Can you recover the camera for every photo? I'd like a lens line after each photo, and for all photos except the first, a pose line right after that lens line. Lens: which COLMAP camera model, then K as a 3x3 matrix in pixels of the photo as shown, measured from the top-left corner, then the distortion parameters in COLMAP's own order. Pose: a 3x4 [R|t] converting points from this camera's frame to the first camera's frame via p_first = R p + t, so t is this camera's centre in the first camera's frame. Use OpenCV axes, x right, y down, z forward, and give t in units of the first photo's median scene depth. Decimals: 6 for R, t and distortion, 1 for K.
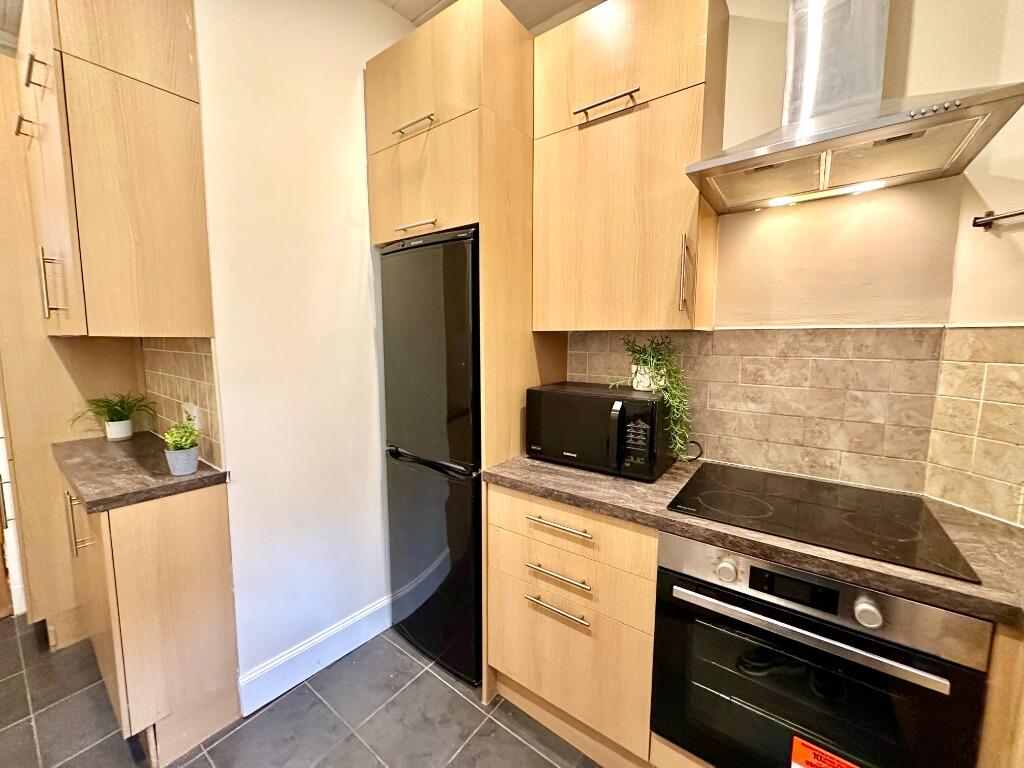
lens RADIAL K [[406.5, 0, 511.5], [0, 406.5, 383.6], [0, 0, 1]] dist [-0.002884, 0.000198]
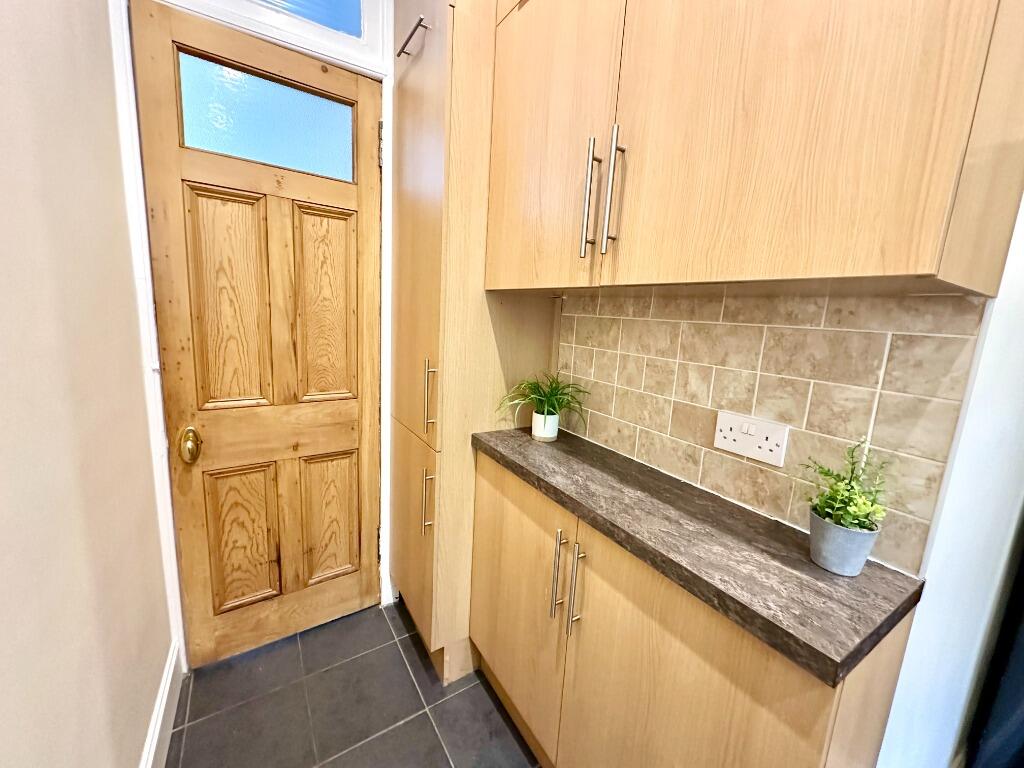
lens RADIAL K [[406.5, 0, 511.5], [0, 406.5, 383.6], [0, 0, 1]] dist [-0.002884, 0.000198]
pose [[0.932684, 0.104747, -0.345151, -0.794130], [-0.088154, 0.994083, 0.063473, -0.000186], [0.349757, -0.028774, 0.936398, 0.305455]]
